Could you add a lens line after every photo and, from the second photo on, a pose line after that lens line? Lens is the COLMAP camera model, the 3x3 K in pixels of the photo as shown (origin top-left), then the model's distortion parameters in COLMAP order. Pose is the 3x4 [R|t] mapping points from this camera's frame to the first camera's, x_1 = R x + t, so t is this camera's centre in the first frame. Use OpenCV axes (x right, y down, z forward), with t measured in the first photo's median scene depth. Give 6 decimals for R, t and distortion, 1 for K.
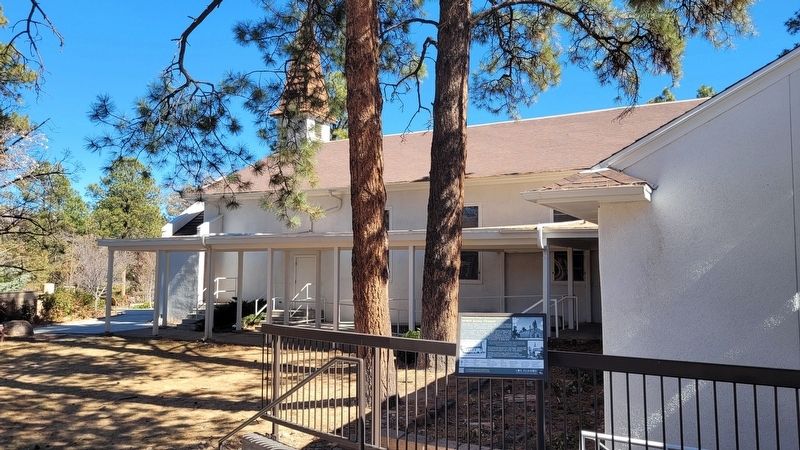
lens RADIAL K [[532.0, 0, 400.0], [0, 532.0, 225.0], [0, 0, 1]] dist [0.001984, 0.000463]
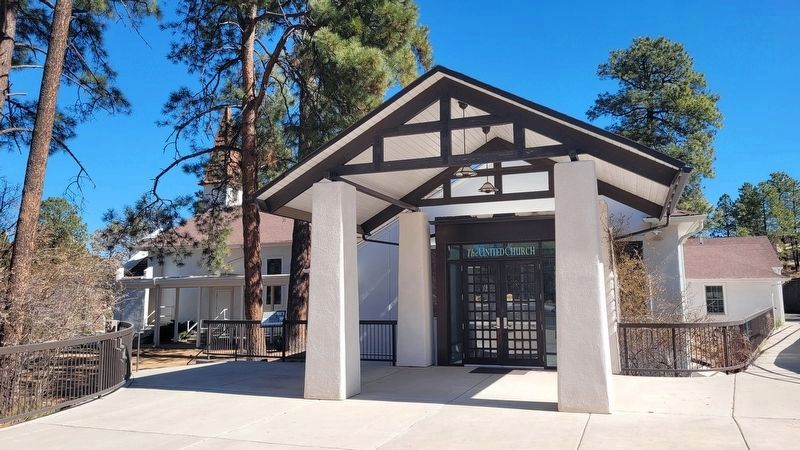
lens RADIAL K [[532.0, 0, 400.0], [0, 532.0, 225.0], [0, 0, 1]] dist [0.001984, 0.000463]
pose [[0.990430, -0.000906, 0.138011, 0.177731], [0.007778, 0.998756, -0.049262, -0.079407], [-0.137794, 0.049864, 0.989205, -0.919579]]
